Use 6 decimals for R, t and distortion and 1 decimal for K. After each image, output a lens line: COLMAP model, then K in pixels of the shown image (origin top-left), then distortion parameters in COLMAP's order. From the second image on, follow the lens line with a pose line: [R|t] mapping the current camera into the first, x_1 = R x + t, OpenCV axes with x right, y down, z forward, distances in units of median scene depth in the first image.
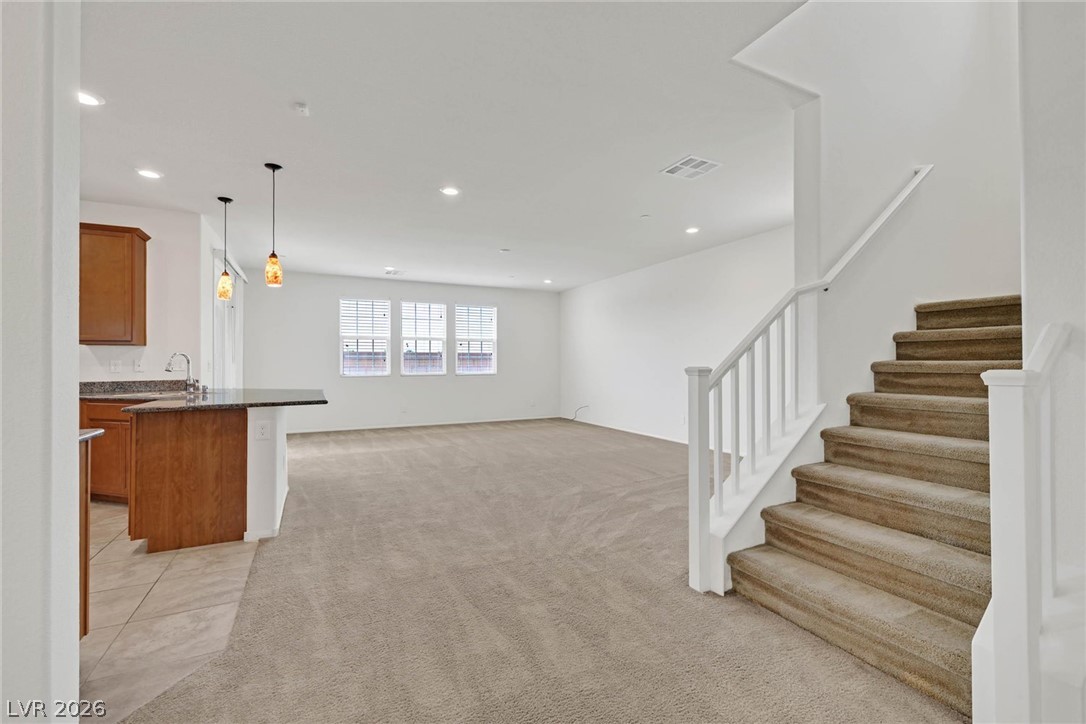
lens RADIAL K [[470.7, 0, 532.0], [0, 470.7, 362.0], [0, 0, 1]] dist [0.004134, 0.000271]
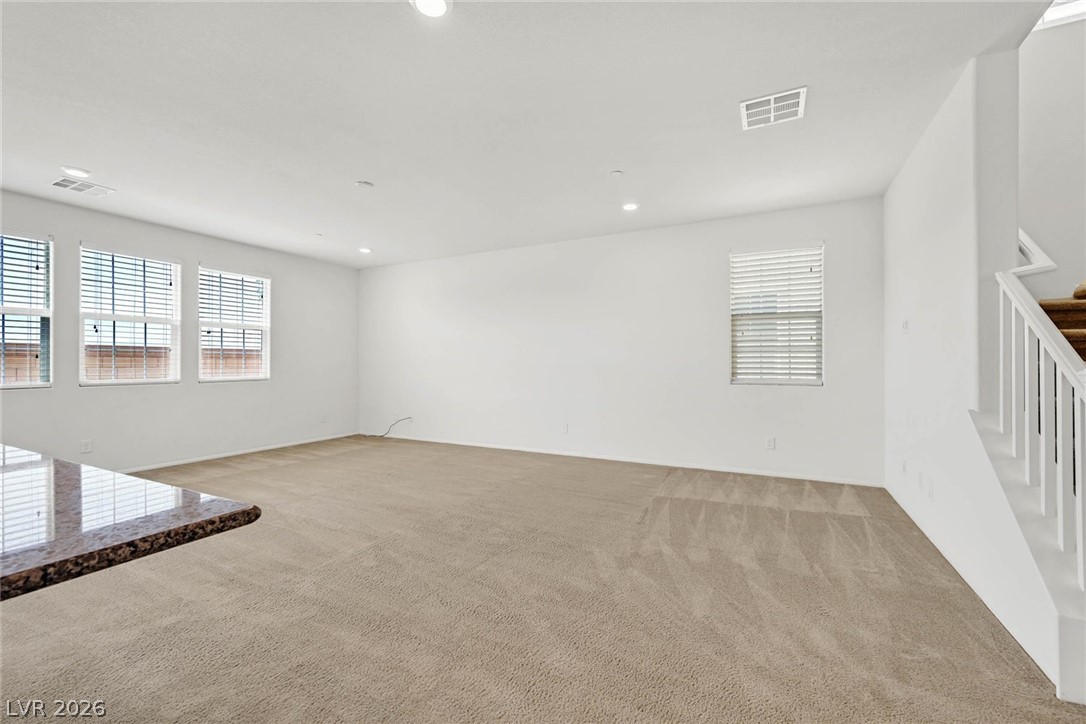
lens RADIAL K [[470.7, 0, 553.2], [0, 470.7, 364.0], [0, 0, 1]] dist [0.004134, 0.000271]
pose [[0.814607, 0.001650, 0.580011, -0.144272], [-0.000001, 0.999996, -0.002842, 0.006340], [-0.580013, 0.002315, 0.814604, 0.231429]]
